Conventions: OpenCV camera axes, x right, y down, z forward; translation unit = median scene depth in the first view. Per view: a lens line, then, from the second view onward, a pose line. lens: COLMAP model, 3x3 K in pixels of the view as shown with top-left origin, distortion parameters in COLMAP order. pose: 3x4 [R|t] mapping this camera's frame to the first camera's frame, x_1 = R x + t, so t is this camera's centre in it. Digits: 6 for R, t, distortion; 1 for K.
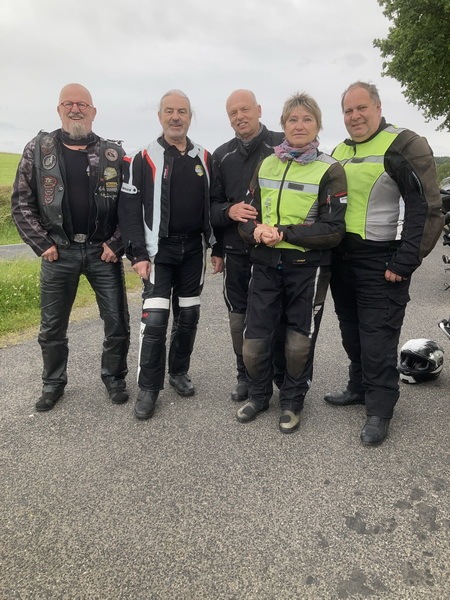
lens RADIAL K [[486.8, 0, 225.2], [0, 486.8, 300.2], [0, 0, 1]] dist [-0.010474, -0.001504]
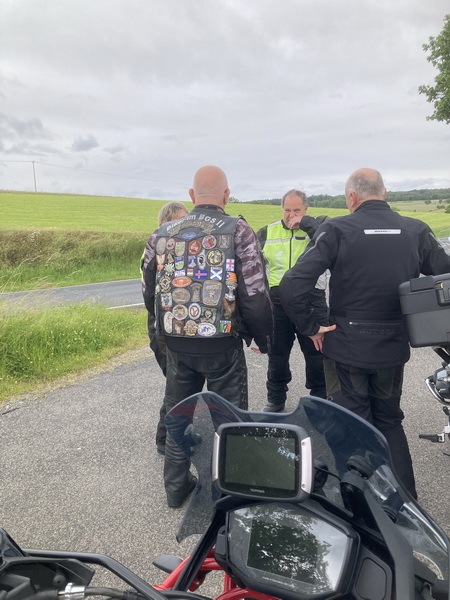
lens RADIAL K [[486.8, 0, 224.9], [0, 486.8, 299.9], [0, 0, 1]] dist [-0.010474, -0.001504]
pose [[0.991999, 0.000979, -0.126244, 0.143061], [-0.009205, 0.997869, -0.064593, -0.073292], [0.125912, 0.065238, 0.989894, -0.231061]]
